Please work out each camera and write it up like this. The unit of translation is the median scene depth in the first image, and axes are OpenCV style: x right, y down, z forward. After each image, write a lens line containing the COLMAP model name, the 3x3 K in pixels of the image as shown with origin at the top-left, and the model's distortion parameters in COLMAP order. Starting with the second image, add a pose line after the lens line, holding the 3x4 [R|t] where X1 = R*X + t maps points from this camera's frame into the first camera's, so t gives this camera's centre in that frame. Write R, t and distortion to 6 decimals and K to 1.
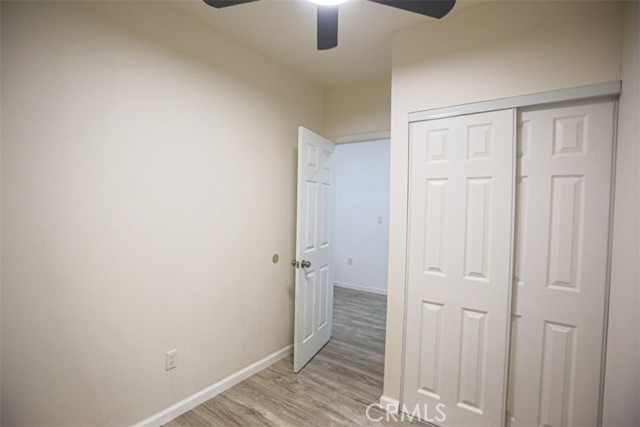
lens RADIAL K [[316.3, 0, 314.0], [0, 316.3, 210.6], [0, 0, 1]] dist [-0.030125, 0.001849]
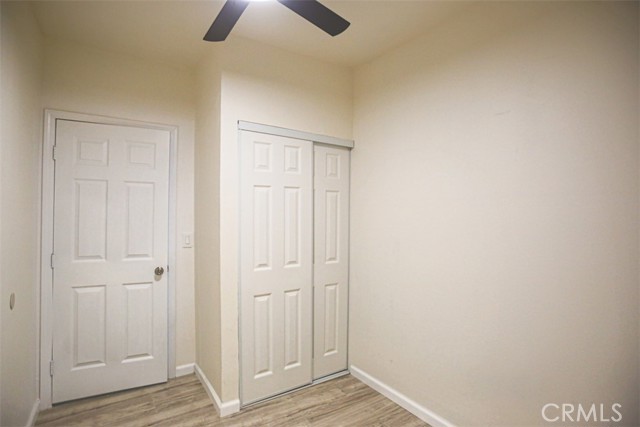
lens RADIAL K [[324.1, 0, 304.0], [0, 324.1, 208.0], [0, 0, 1]] dist [-0.066593, 0.033775]
pose [[0.355848, 0.001163, 0.934543, -0.825973], [0.000374, 0.999999, -0.001387, -0.022646], [-0.934544, 0.000843, 0.355847, 0.558414]]
